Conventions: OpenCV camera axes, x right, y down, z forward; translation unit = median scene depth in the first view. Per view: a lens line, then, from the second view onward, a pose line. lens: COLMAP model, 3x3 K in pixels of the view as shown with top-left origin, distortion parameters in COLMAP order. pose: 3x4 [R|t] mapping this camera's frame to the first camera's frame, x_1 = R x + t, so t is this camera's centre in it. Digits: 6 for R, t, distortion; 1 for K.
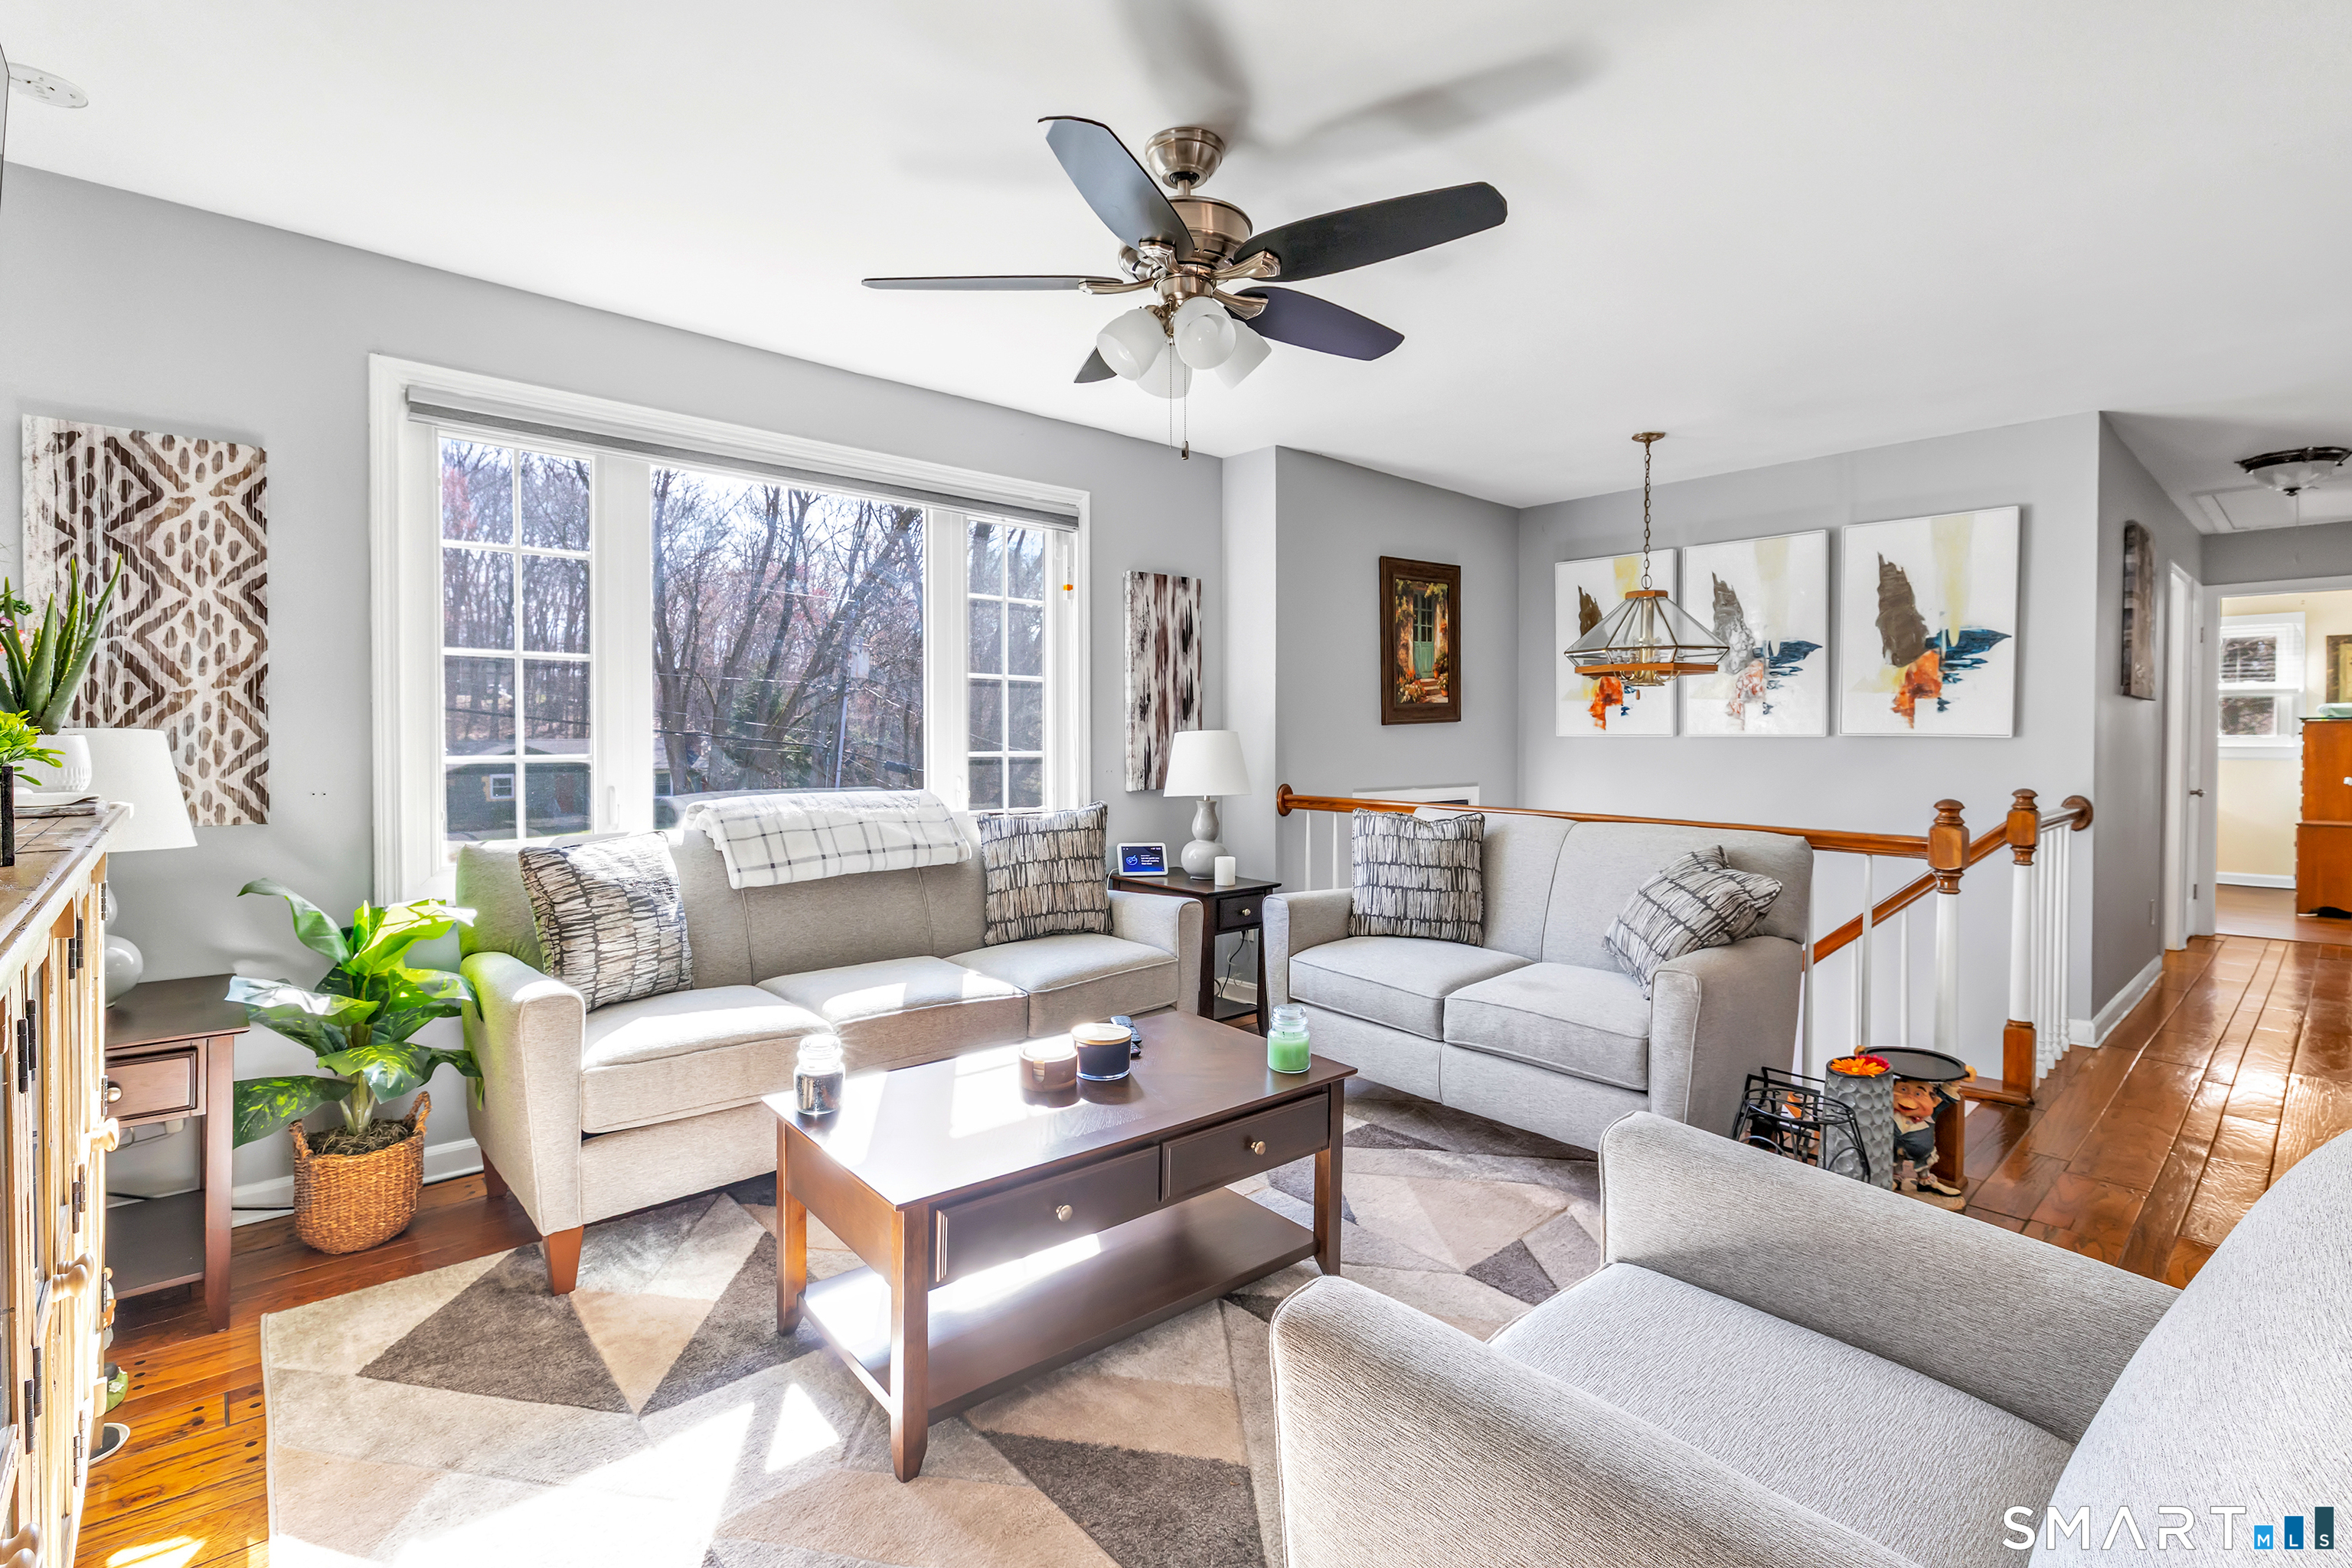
lens RADIAL K [[1068.2, 0, 1175.2], [0, 1068.2, 741.4], [0, 0, 1]] dist [-0.001024, 0.000538]
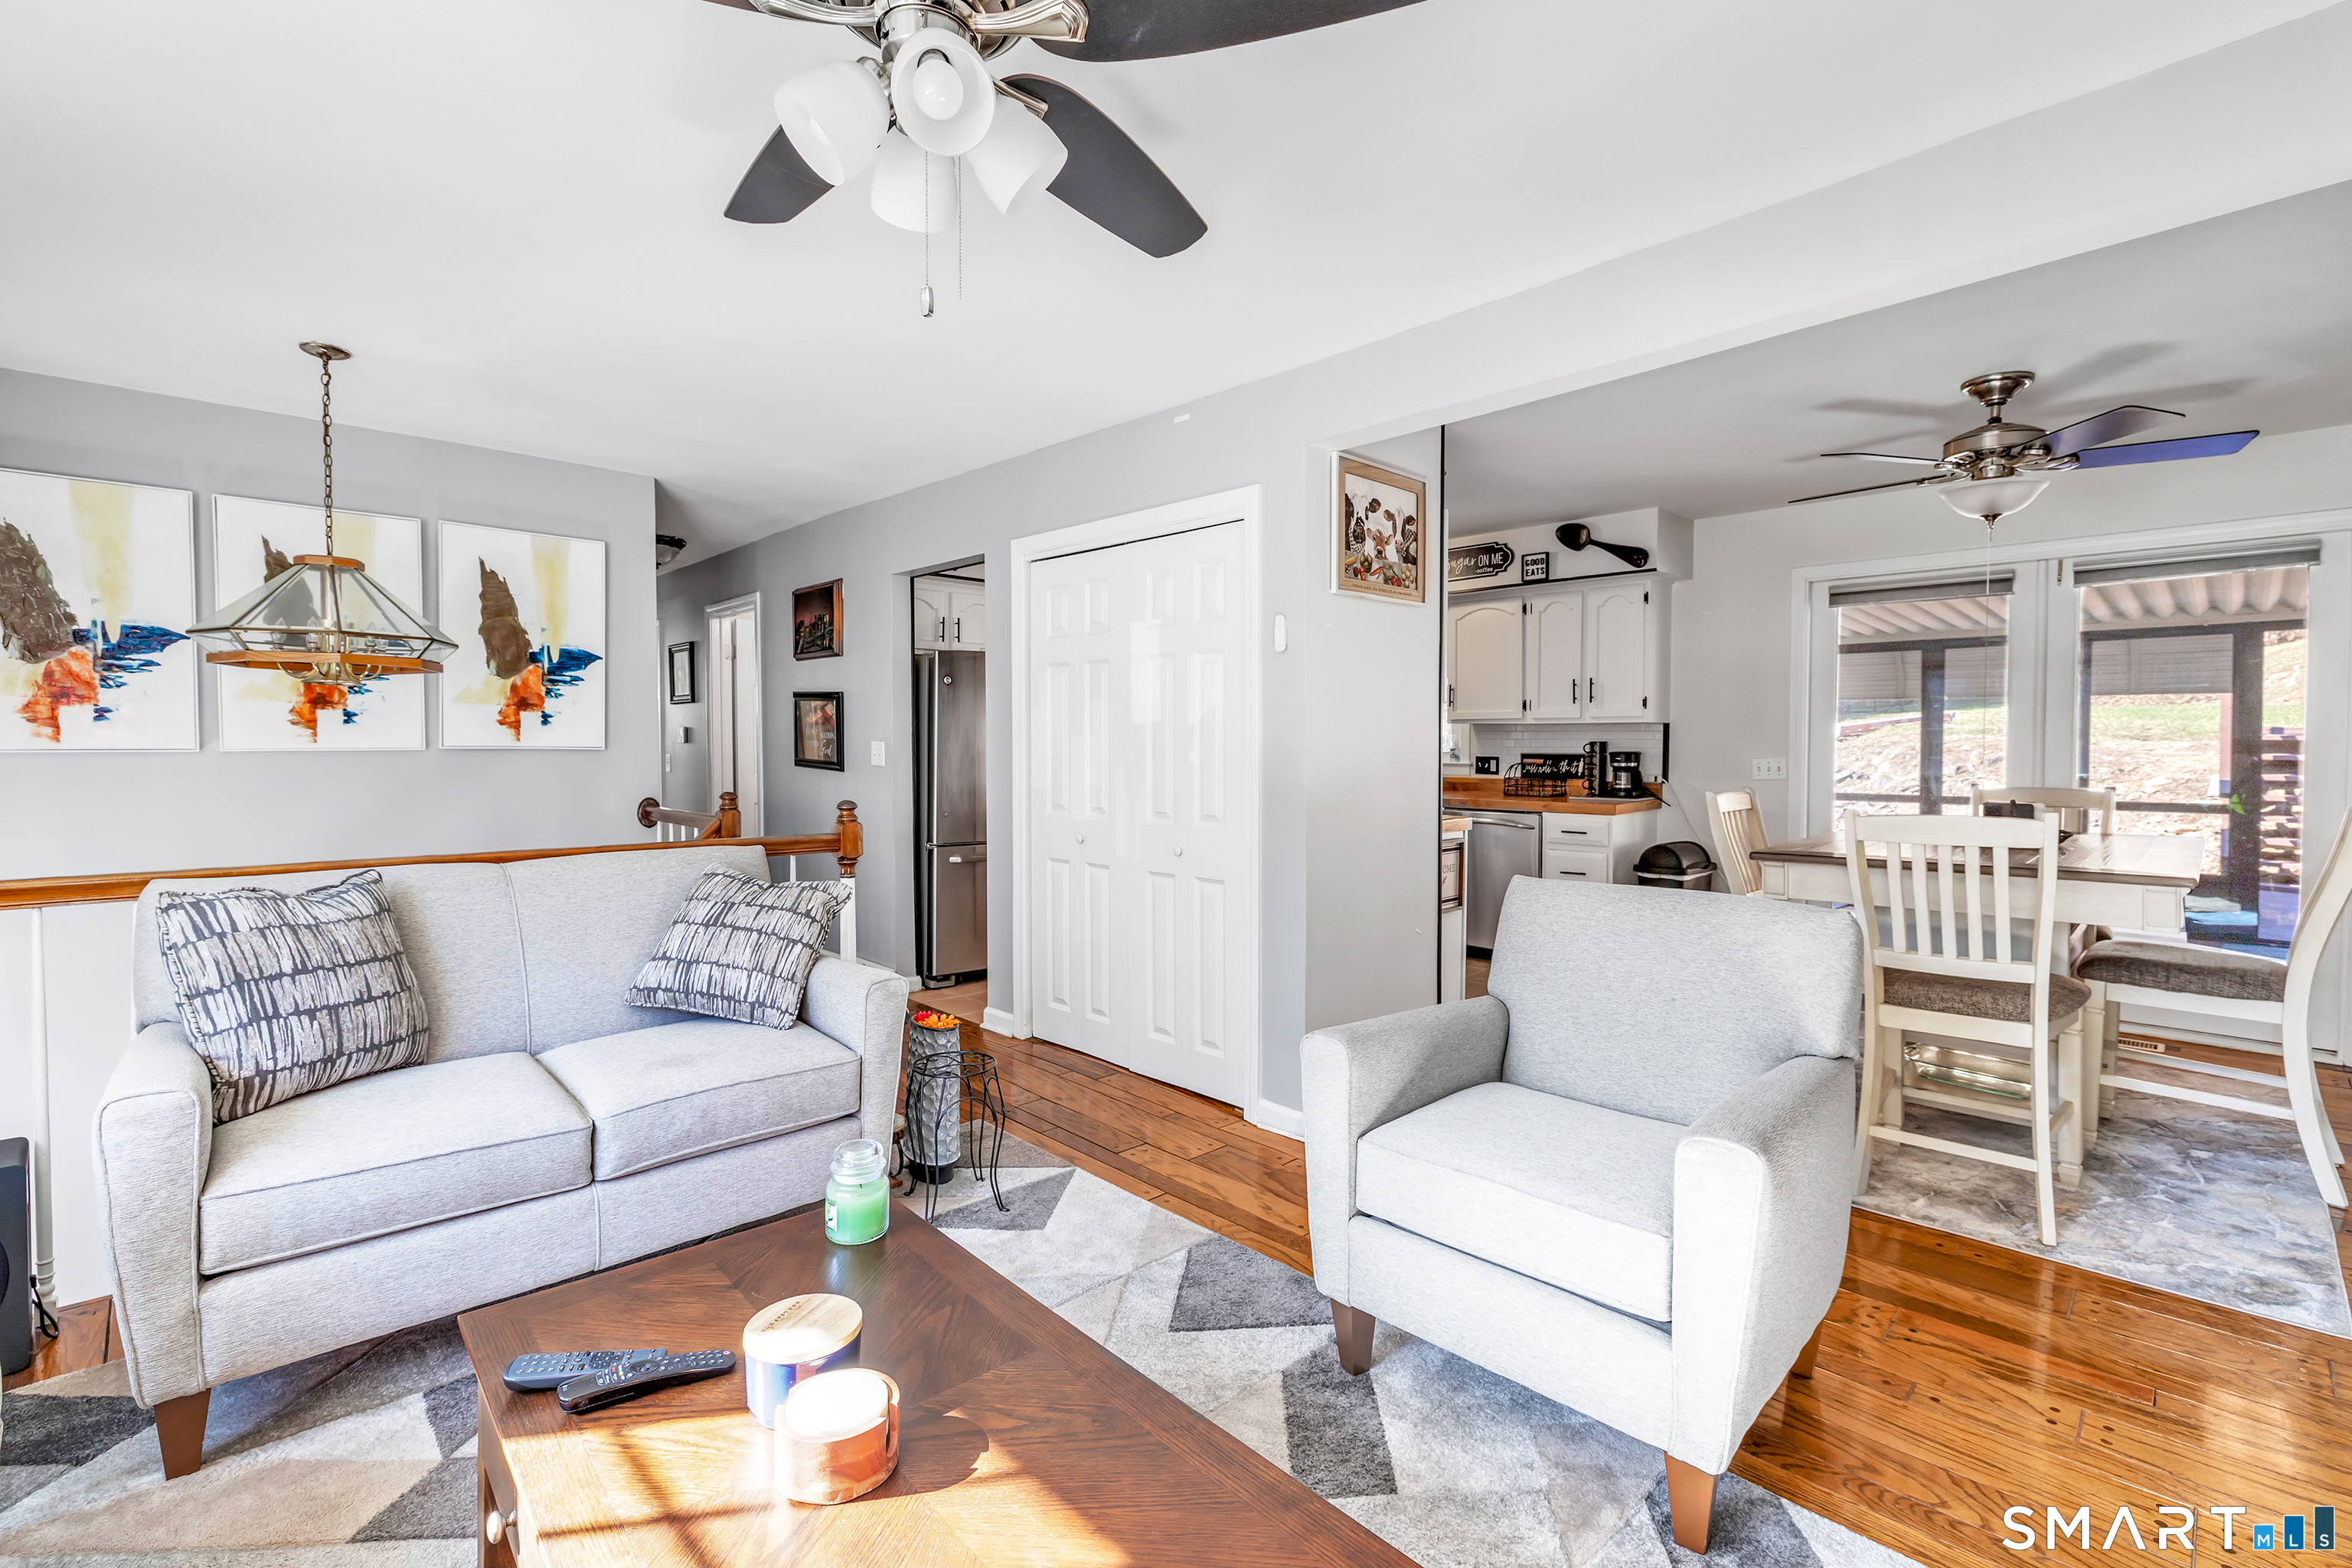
lens RADIAL K [[990.7, 0, 1220.7], [0, 990.7, 760.5], [0, 0, 1]] dist [0.002507, 0.000542]
pose [[-0.030165, -0.018047, 0.999382, -0.266262], [0.008358, 0.999797, 0.018307, -0.005712], [-0.999510, 0.008905, -0.030008, 0.383153]]
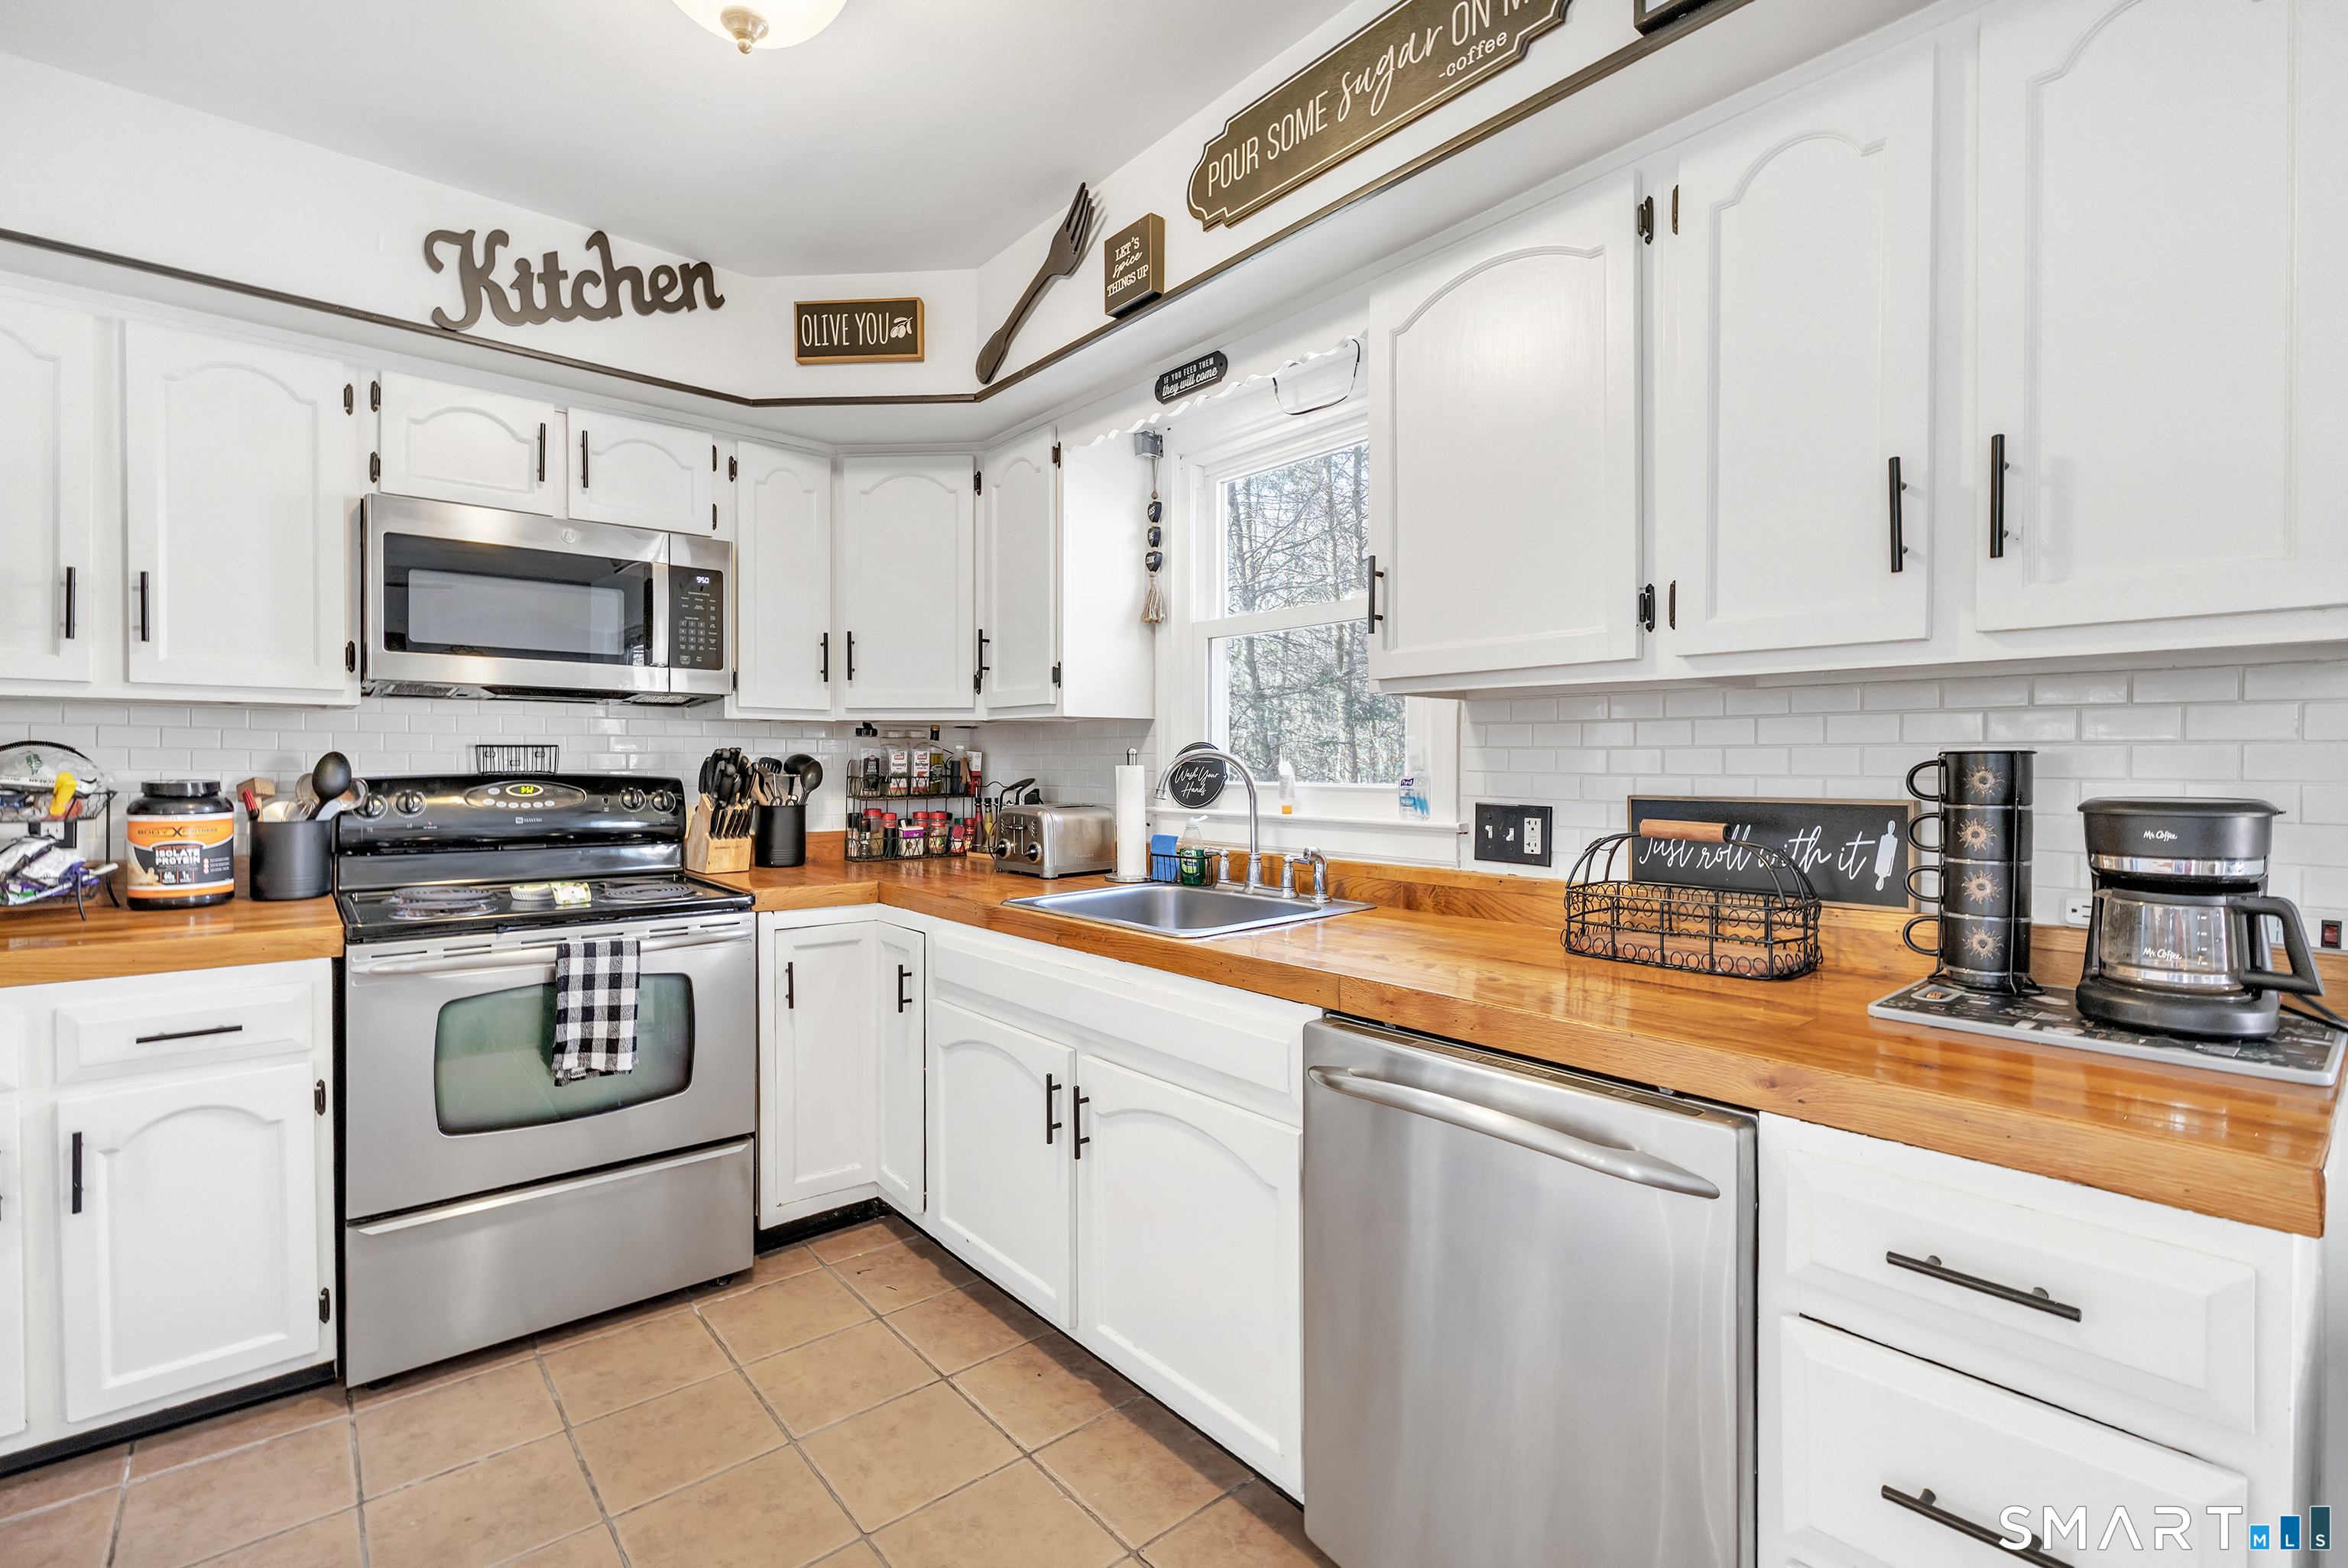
lens RADIAL K [[1067.8, 0, 1179.8], [0, 1067.8, 769.5], [0, 0, 1]] dist [0.000794, 0.000808]
pose [[0.048708, -0.001041, 0.998813, 0.646833], [0.003463, 0.999994, 0.000874, 0.001305], [-0.998807, 0.003417, 0.048711, 0.088381]]
